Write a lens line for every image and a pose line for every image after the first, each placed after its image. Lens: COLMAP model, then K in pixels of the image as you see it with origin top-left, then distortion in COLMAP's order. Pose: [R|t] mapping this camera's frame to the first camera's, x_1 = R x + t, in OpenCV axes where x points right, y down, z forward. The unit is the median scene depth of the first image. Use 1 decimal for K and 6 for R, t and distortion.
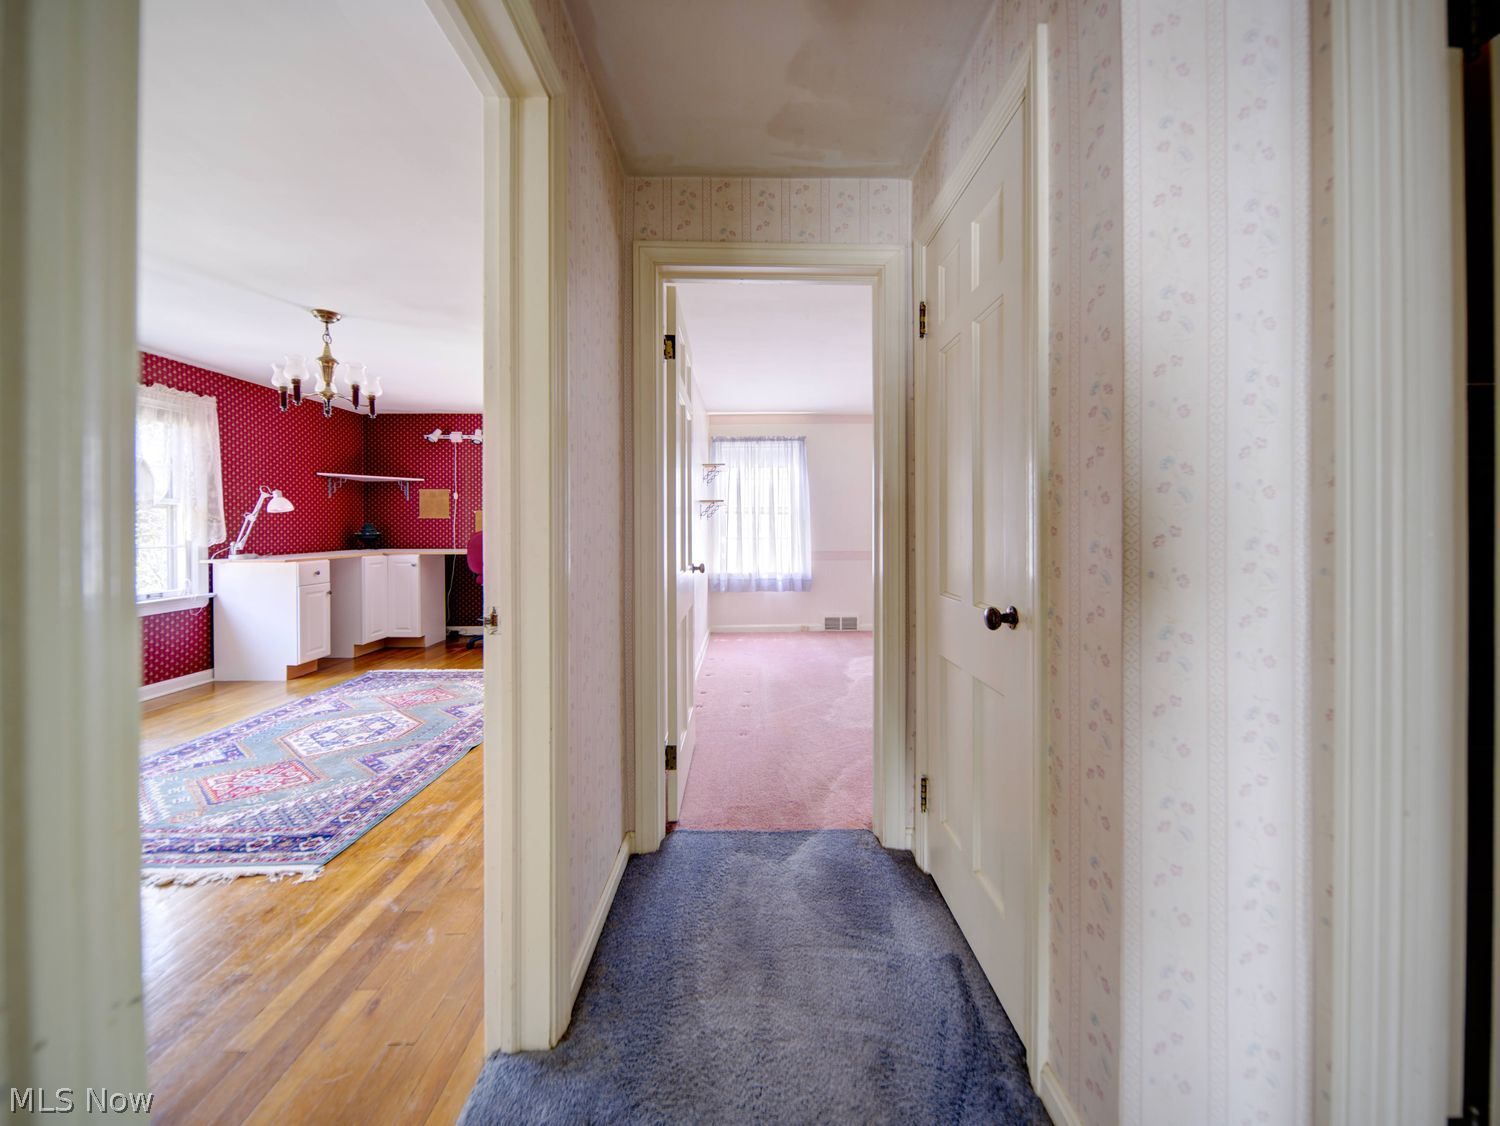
lens RADIAL K [[547.9, 0, 757.3], [0, 547.9, 541.7], [0, 0, 1]] dist [0.001453, -0.002367]
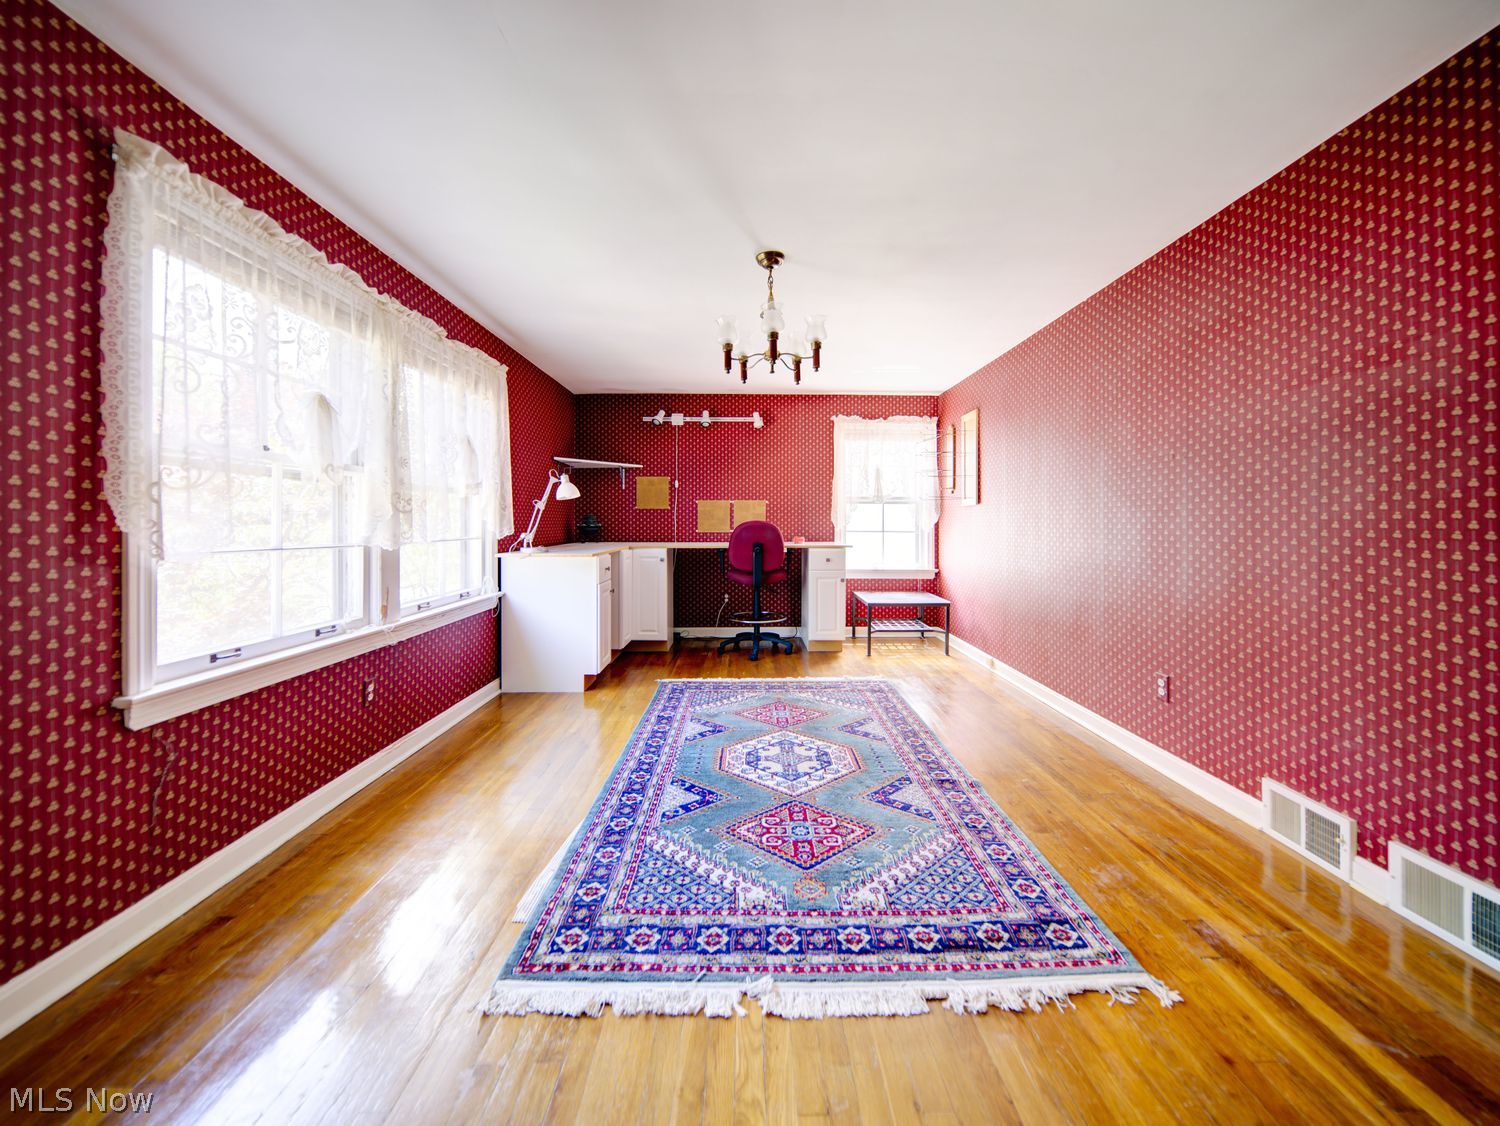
lens RADIAL K [[547.9, 0, 757.3], [0, 547.9, 541.7], [0, 0, 1]] dist [0.001453, -0.002367]
pose [[0.999967, 0.003587, 0.007251, -0.590699], [-0.003643, 0.999964, 0.007706, 0.006113], [-0.007223, -0.007732, 0.999944, 0.125919]]
